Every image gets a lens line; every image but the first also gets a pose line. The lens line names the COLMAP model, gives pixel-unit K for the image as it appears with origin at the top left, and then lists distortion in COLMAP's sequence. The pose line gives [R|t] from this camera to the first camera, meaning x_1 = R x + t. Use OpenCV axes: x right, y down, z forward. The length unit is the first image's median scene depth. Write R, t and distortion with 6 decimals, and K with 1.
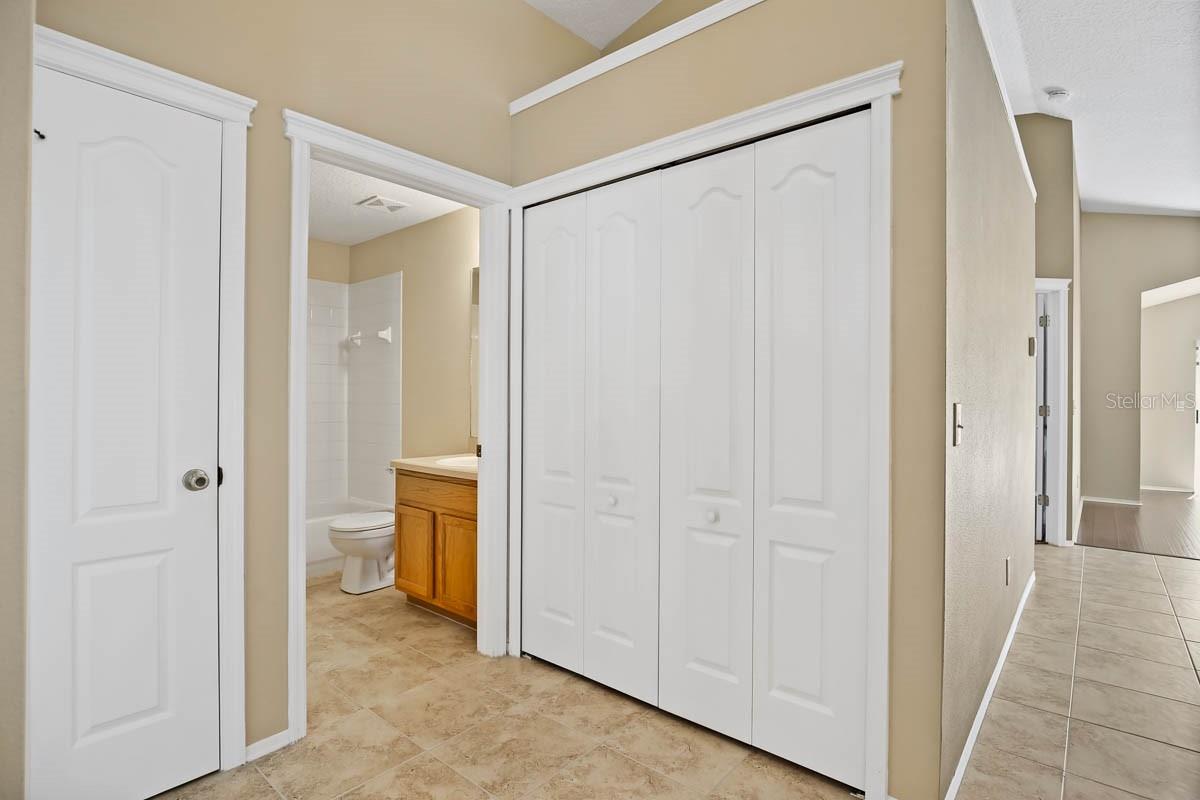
lens RADIAL K [[597.9, 0, 591.8], [0, 597.9, 398.1], [0, 0, 1]] dist [-0.002603, 0.000373]
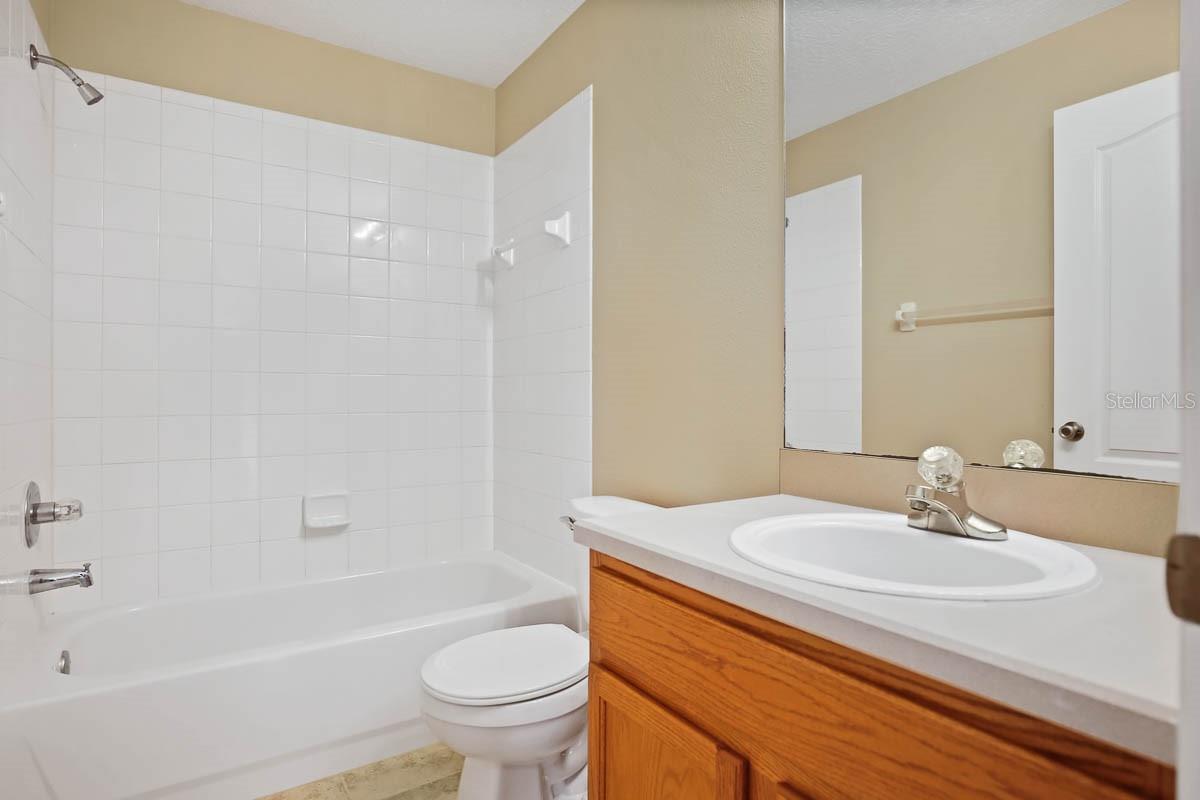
lens RADIAL K [[637.6, 0, 600.3], [0, 637.6, 399.9], [0, 0, 1]] dist [-0.006463, -0.000927]
pose [[0.962823, -0.004041, -0.270103, -0.174458], [0.004587, 0.999989, 0.001391, 0.031746], [0.270094, -0.002578, 0.962830, 0.513617]]
